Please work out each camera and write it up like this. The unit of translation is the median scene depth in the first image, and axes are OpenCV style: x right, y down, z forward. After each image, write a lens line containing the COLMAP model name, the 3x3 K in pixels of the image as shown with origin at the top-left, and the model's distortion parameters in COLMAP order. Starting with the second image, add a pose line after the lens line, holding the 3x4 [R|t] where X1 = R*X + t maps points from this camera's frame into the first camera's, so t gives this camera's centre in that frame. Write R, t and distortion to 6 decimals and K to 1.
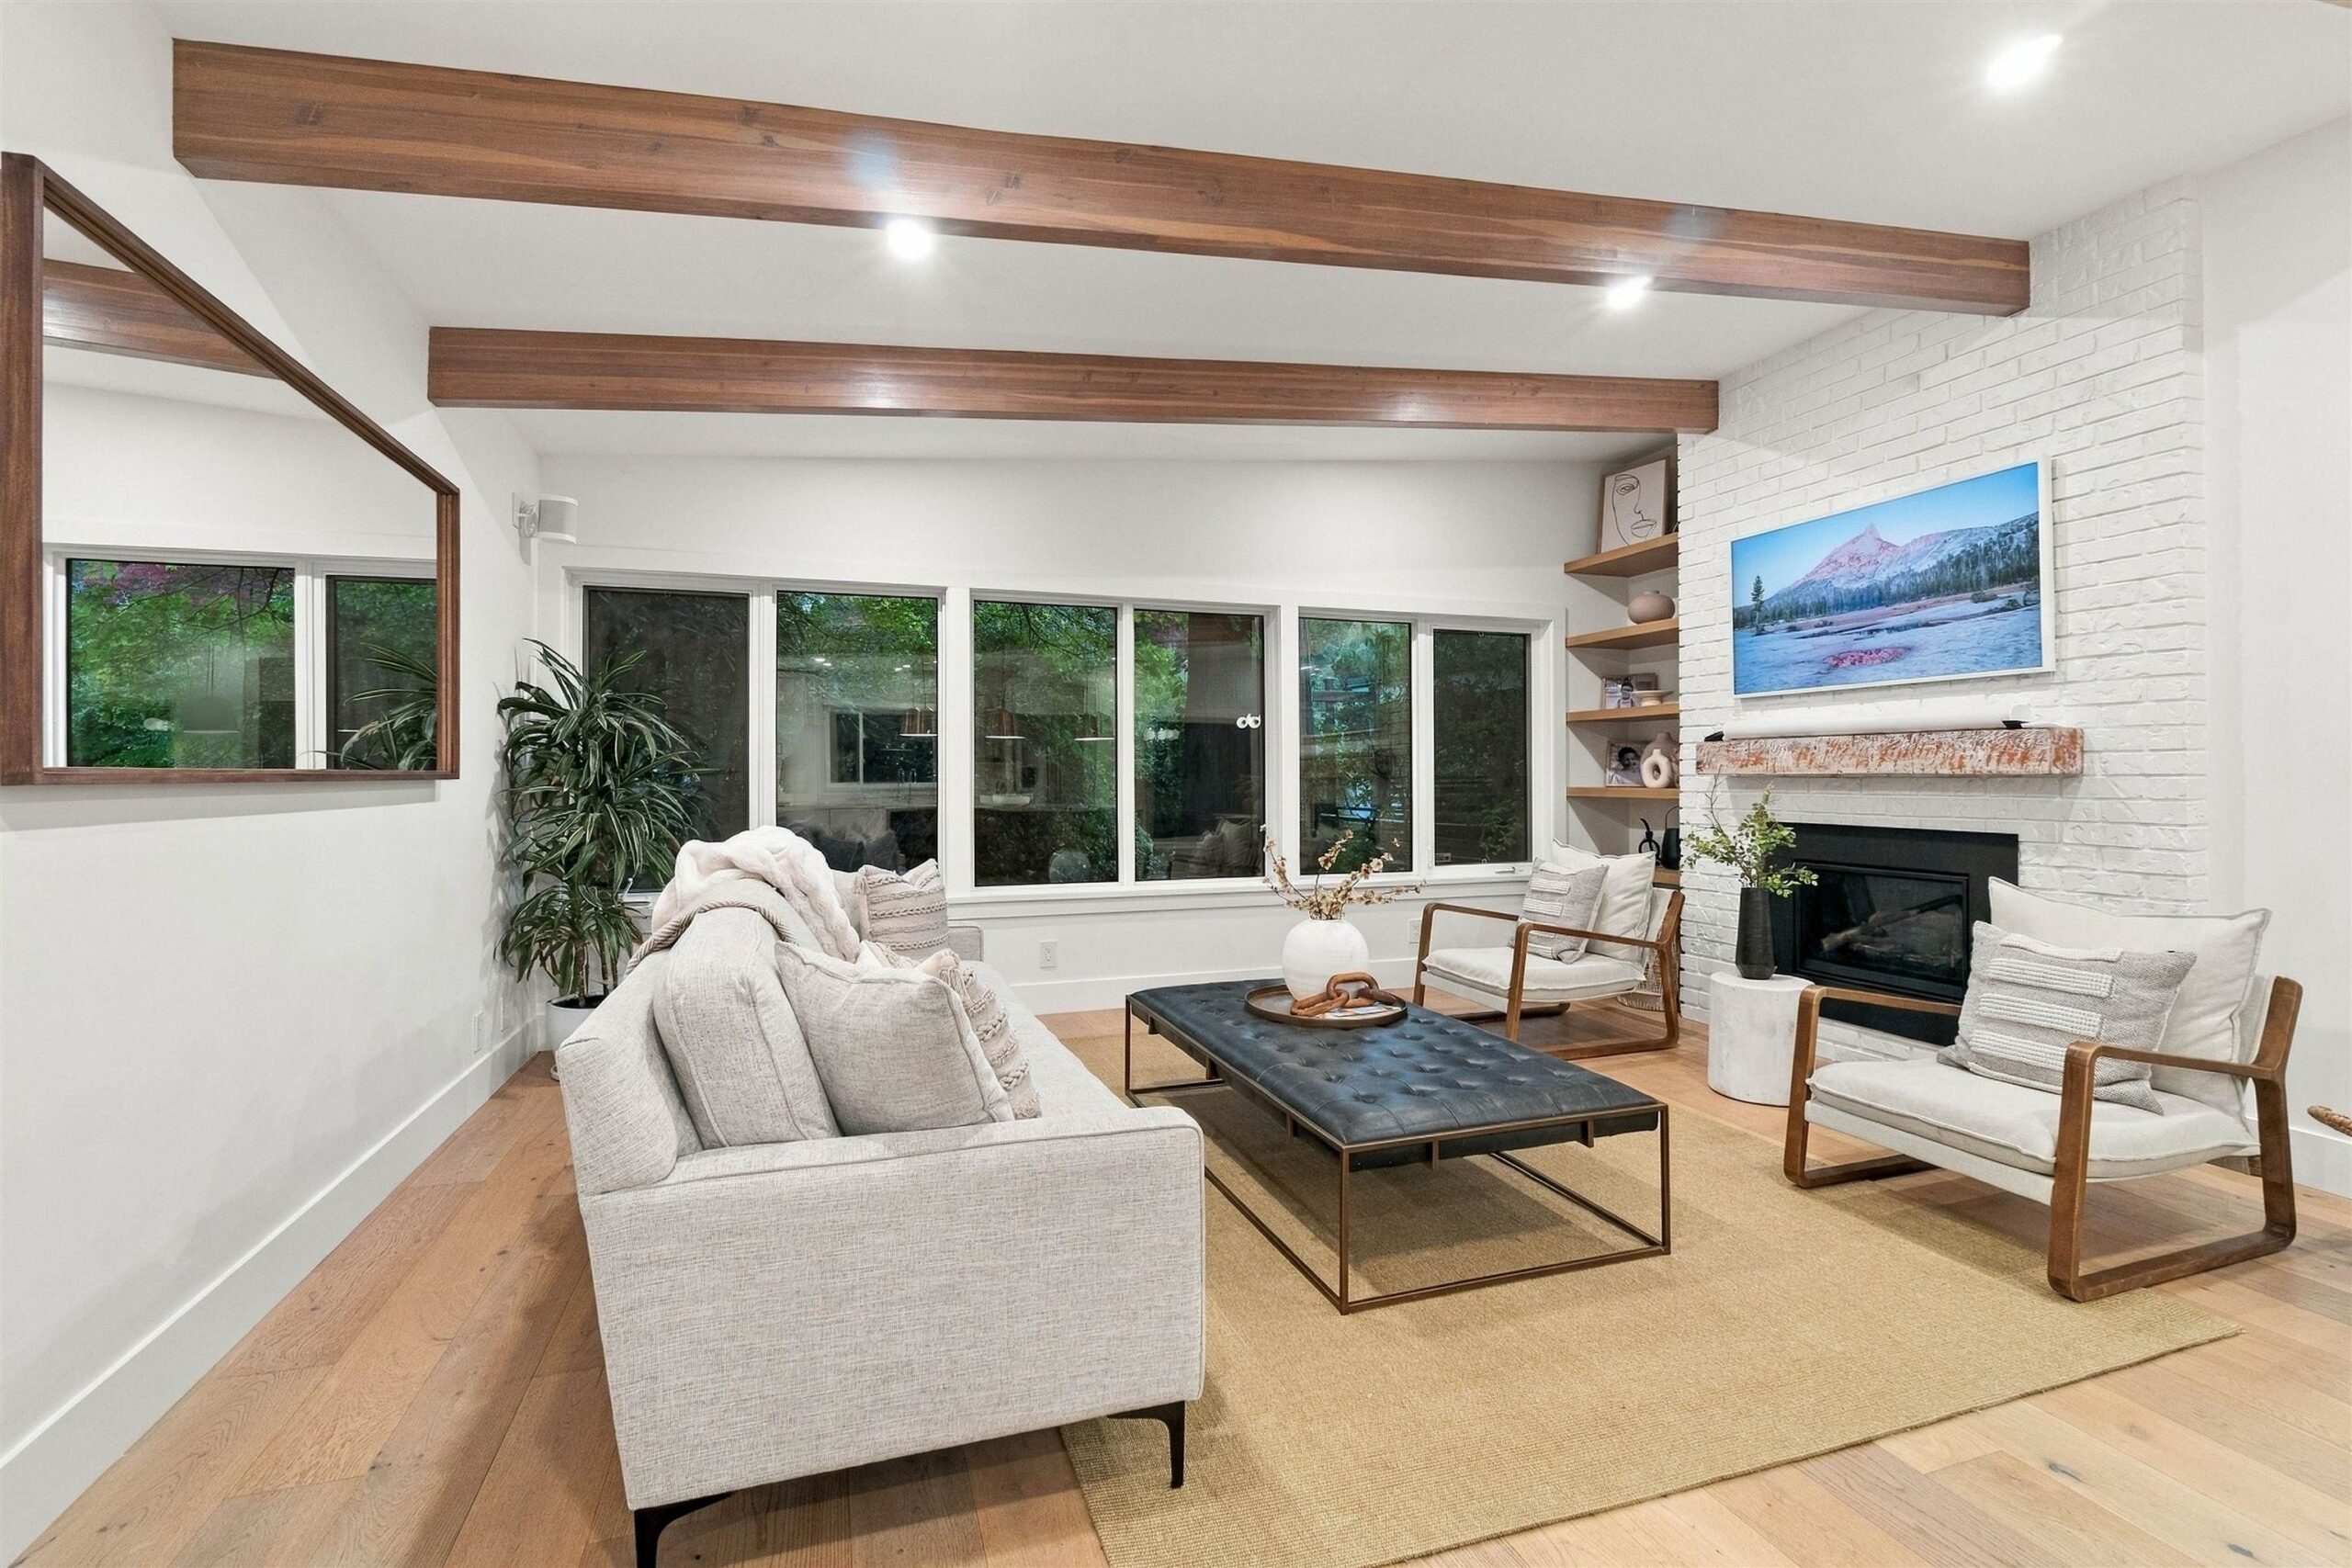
lens RADIAL K [[1016.7, 0, 1137.8], [0, 1016.7, 771.3], [0, 0, 1]] dist [-0.005057, 0.001352]
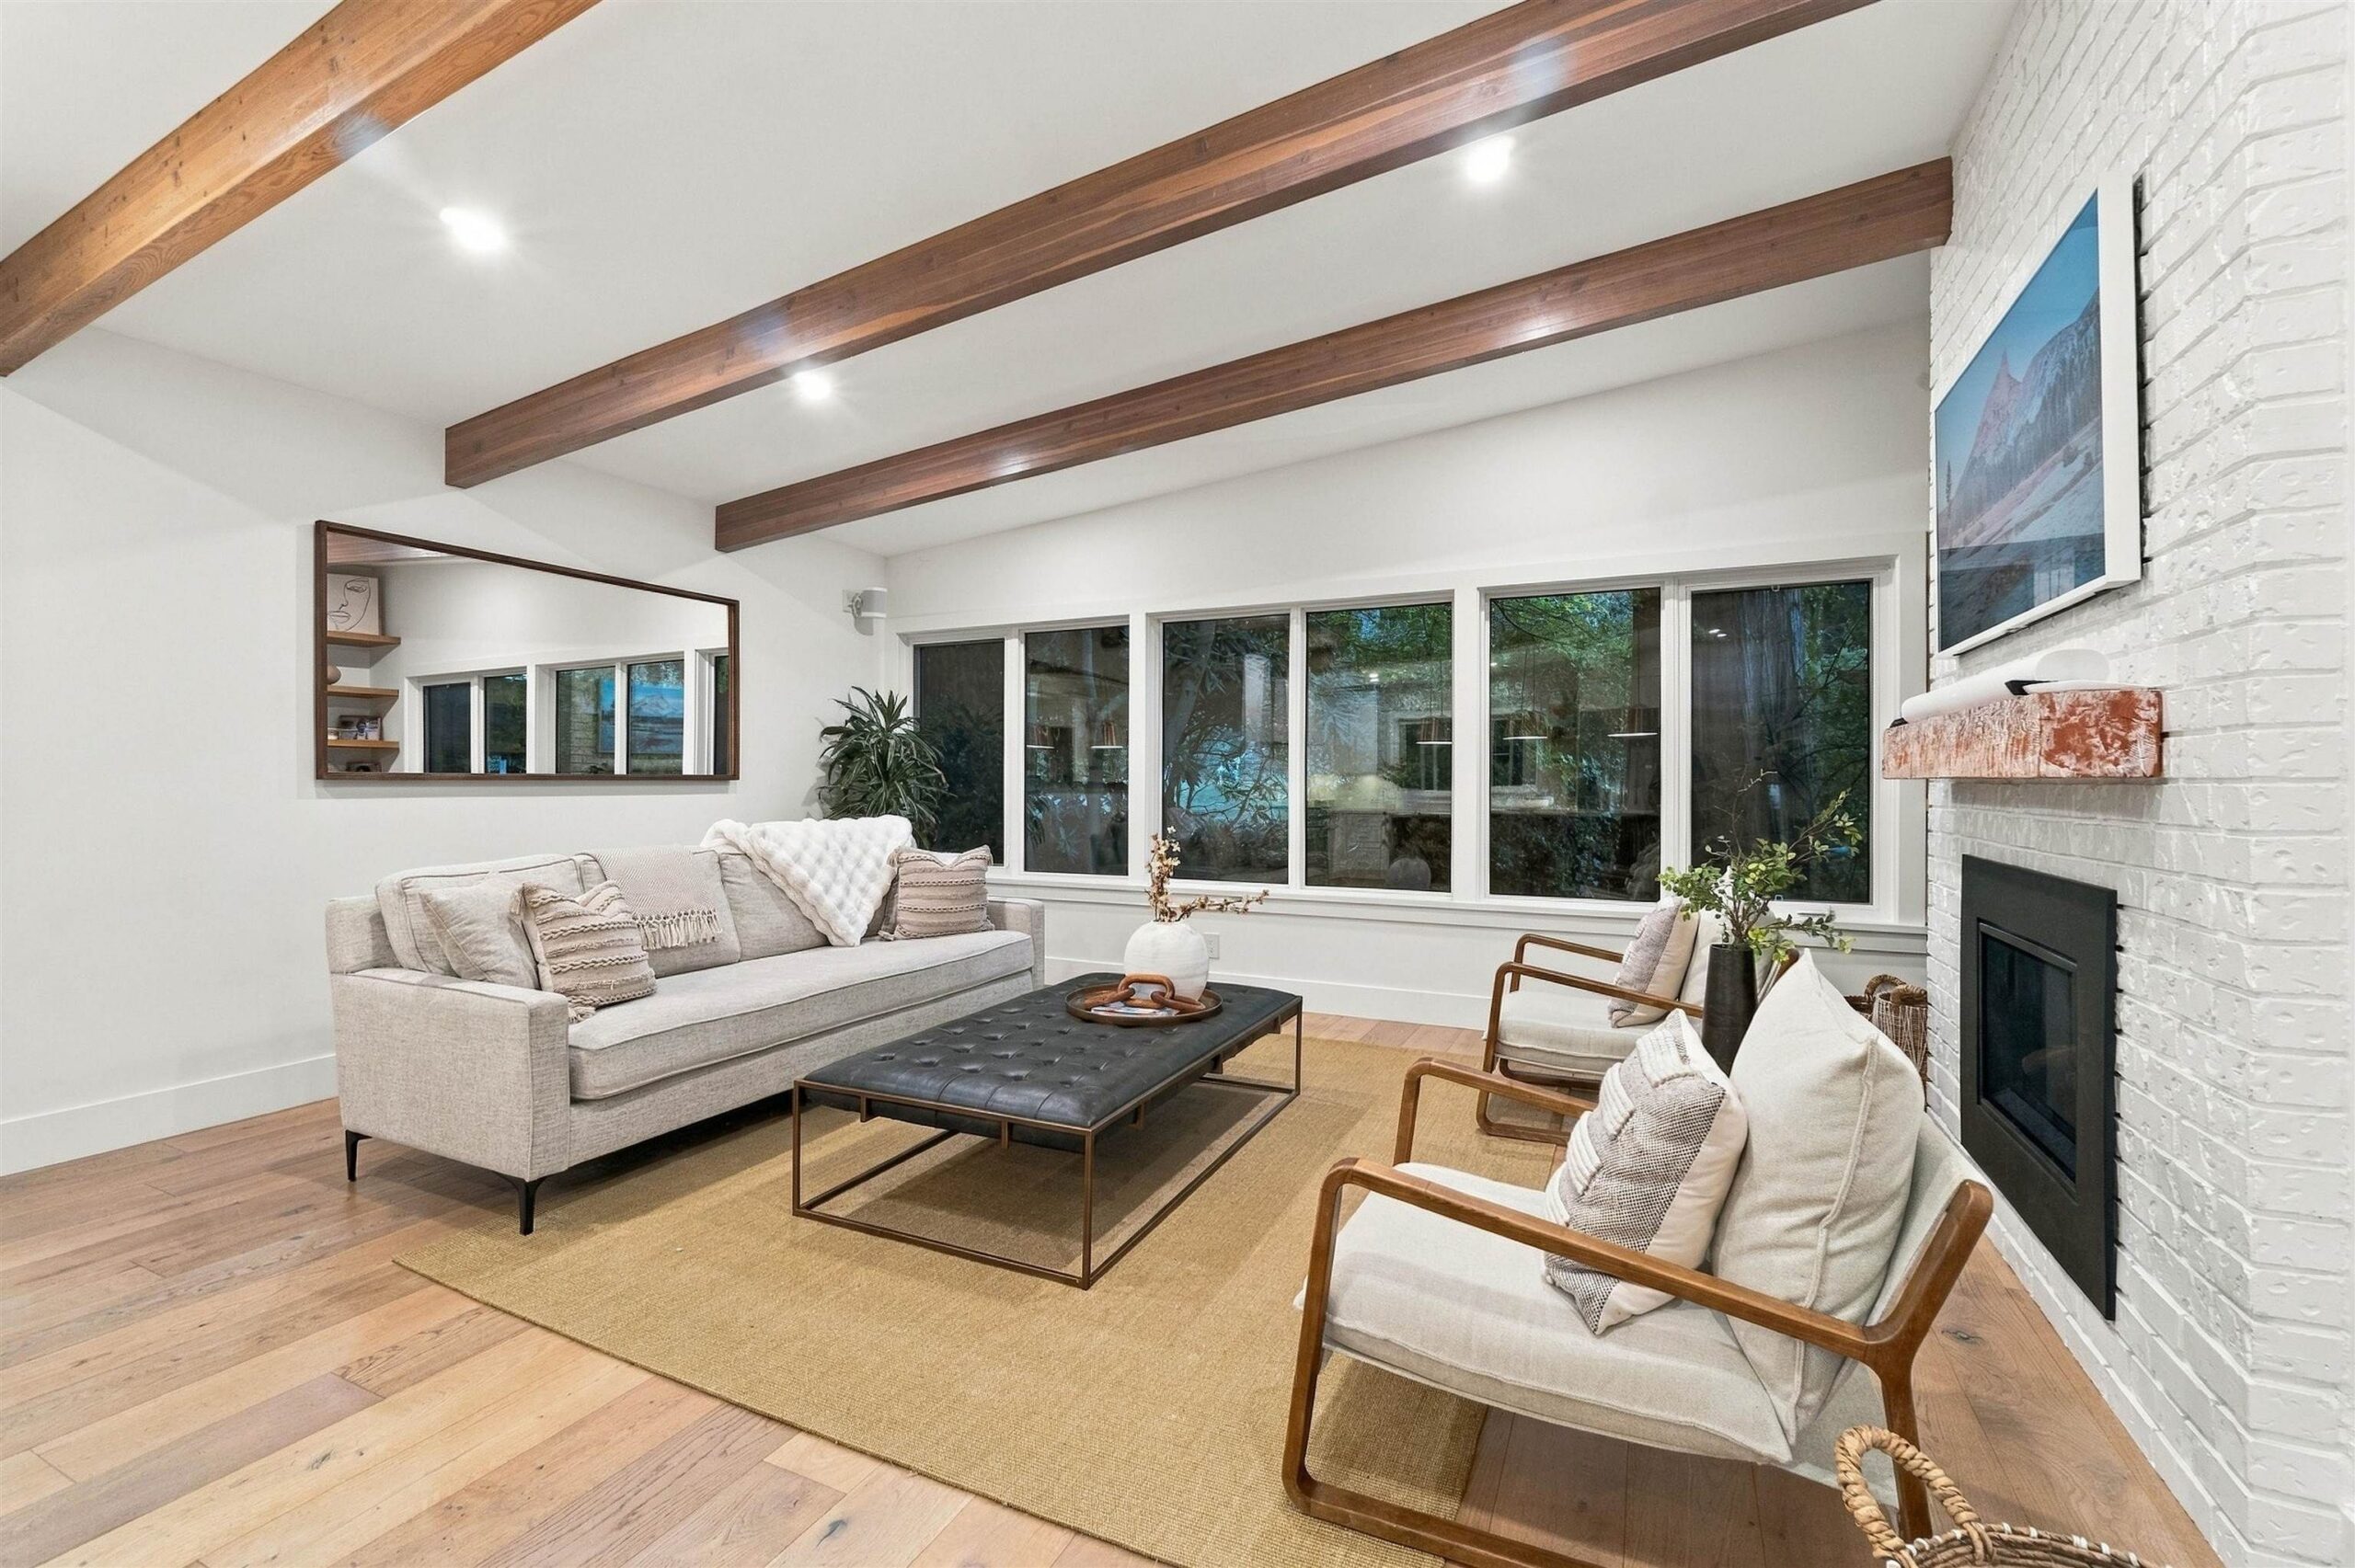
lens RADIAL K [[1017.9, 0, 1168.0], [0, 1017.9, 785.6], [0, 0, 1]] dist [-0.005057, 0.001352]
pose [[0.724744, 0.006409, -0.688988, 0.786853], [0.000510, 0.999951, 0.009838, 0.001220], [0.689018, -0.007482, 0.724706, 0.241932]]
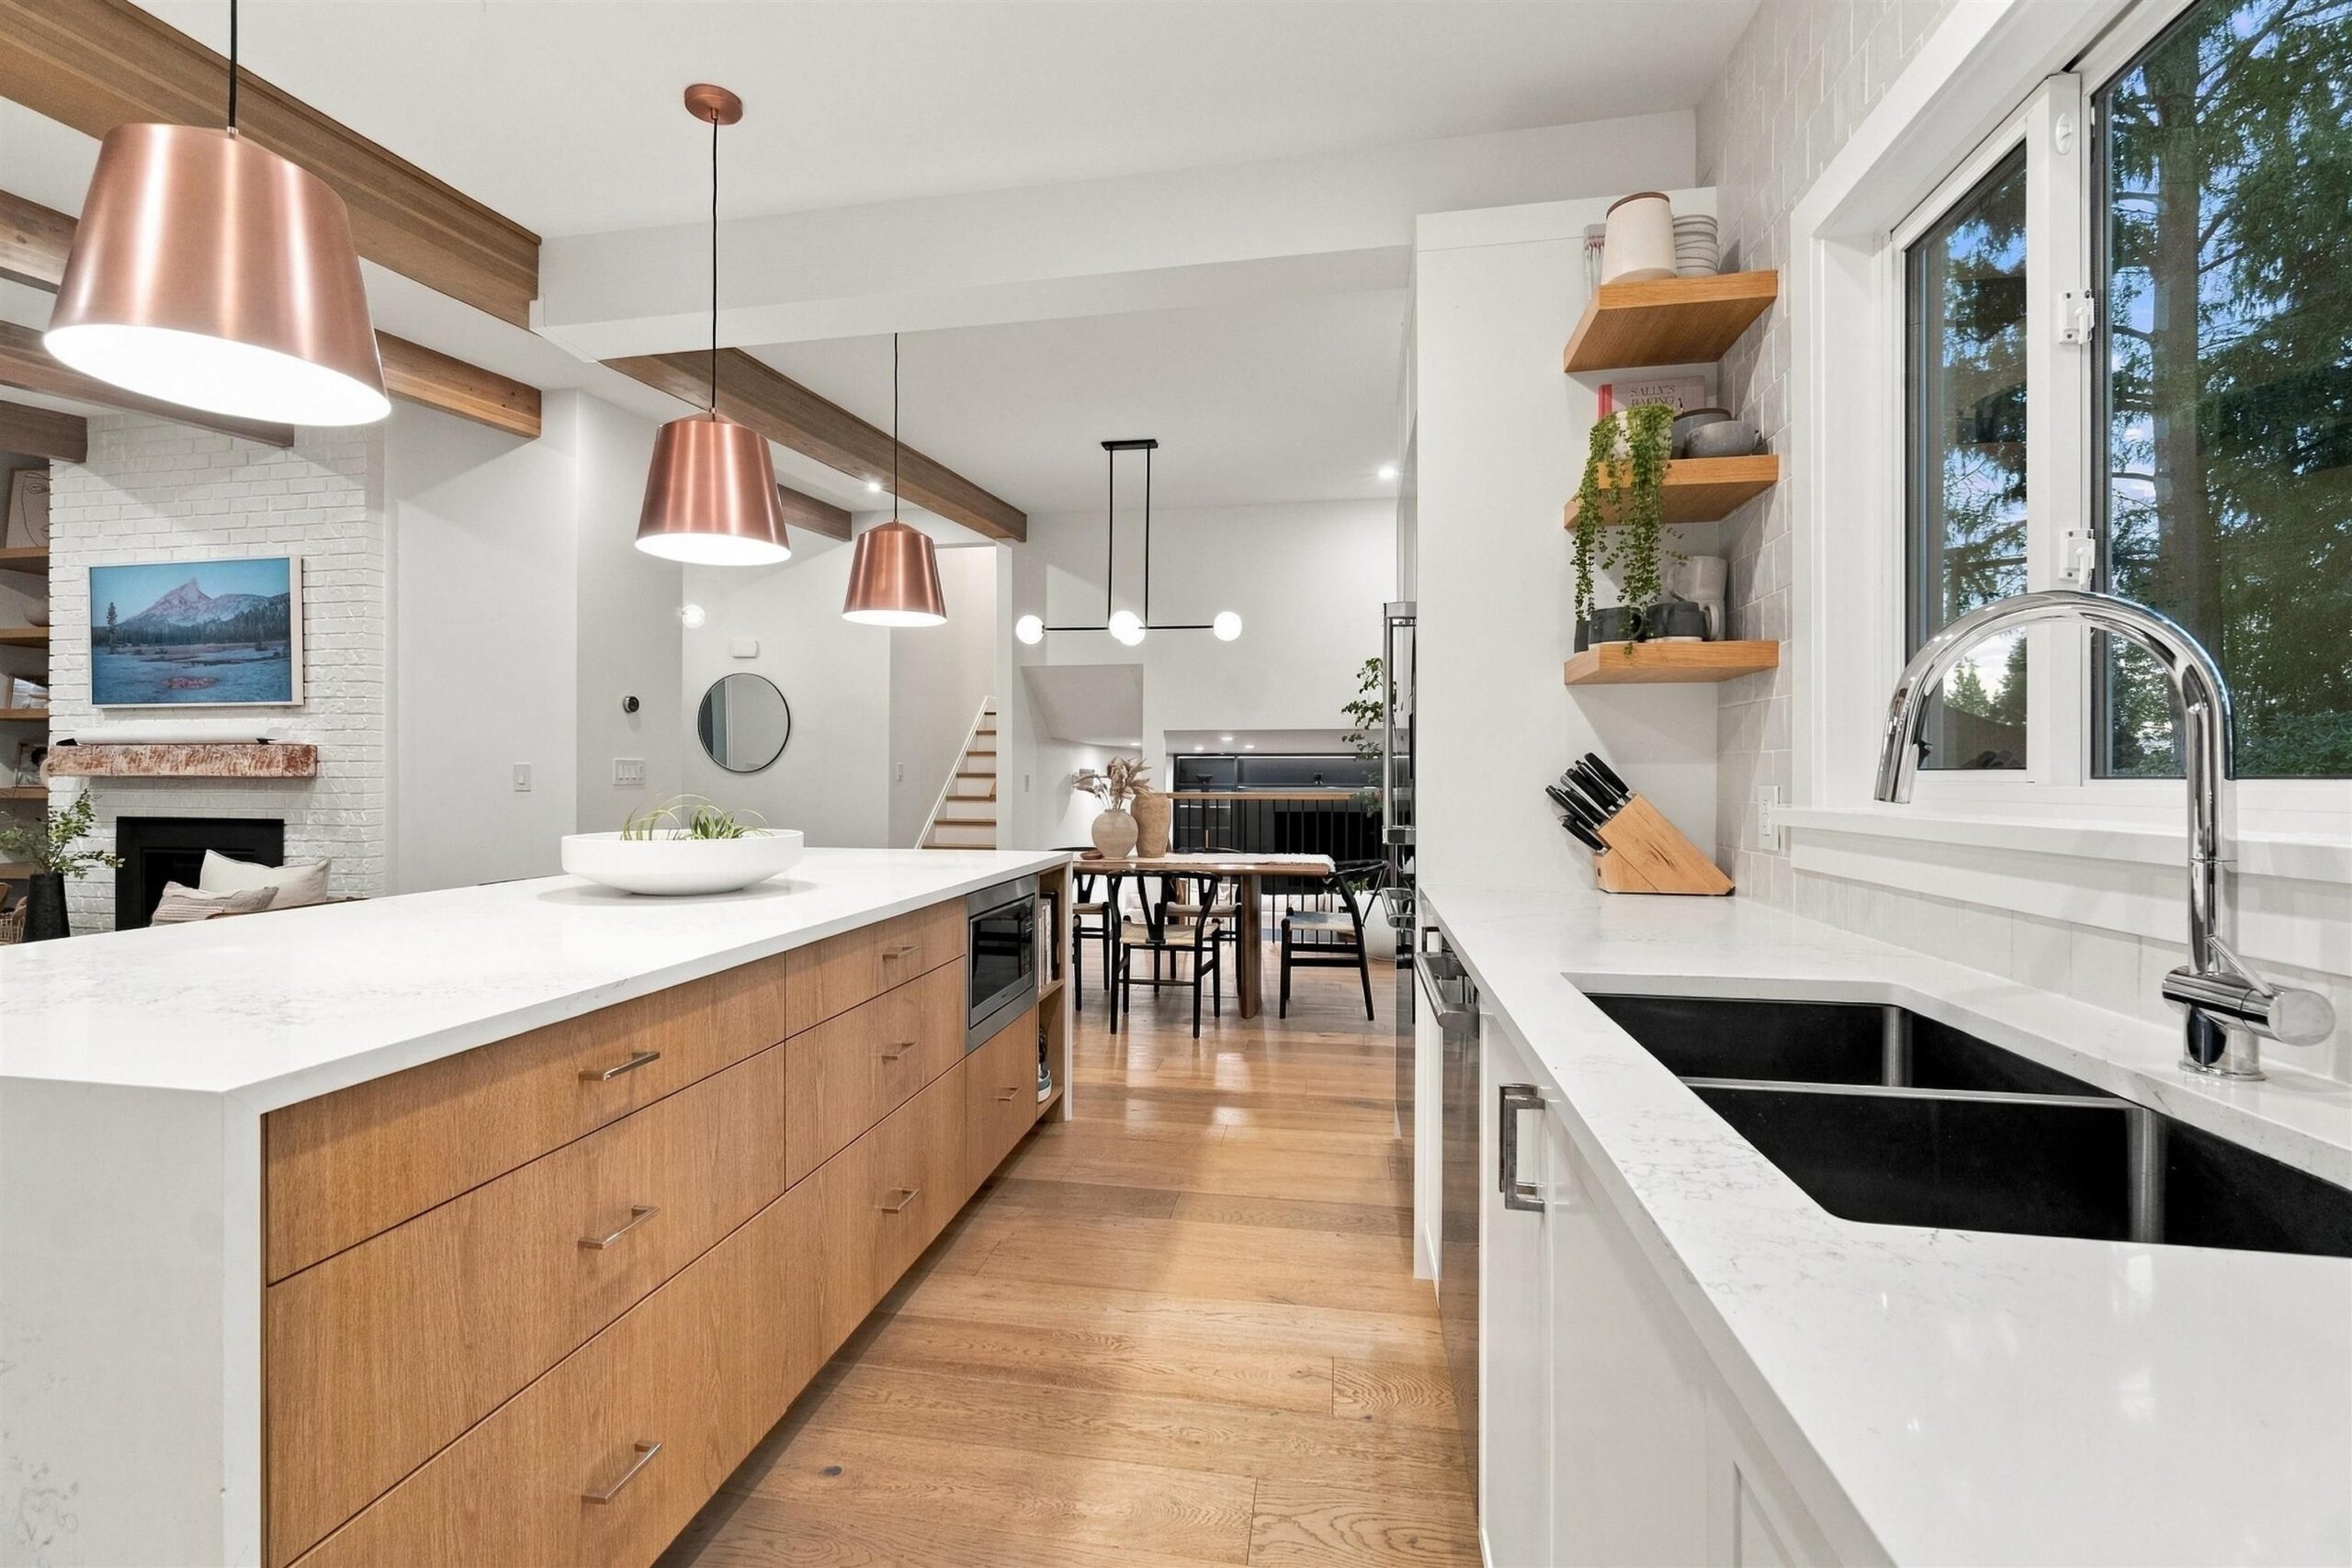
lens RADIAL K [[1016.7, 0, 1160.6], [0, 1016.7, 778.8], [0, 0, 1]] dist [-0.005057, 0.001352]
pose [[0.461101, 0.005701, 0.887329, 0.164739], [-0.007257, 0.999970, -0.002653, 0.000602], [-0.887318, -0.005216, 0.461128, -0.650930]]
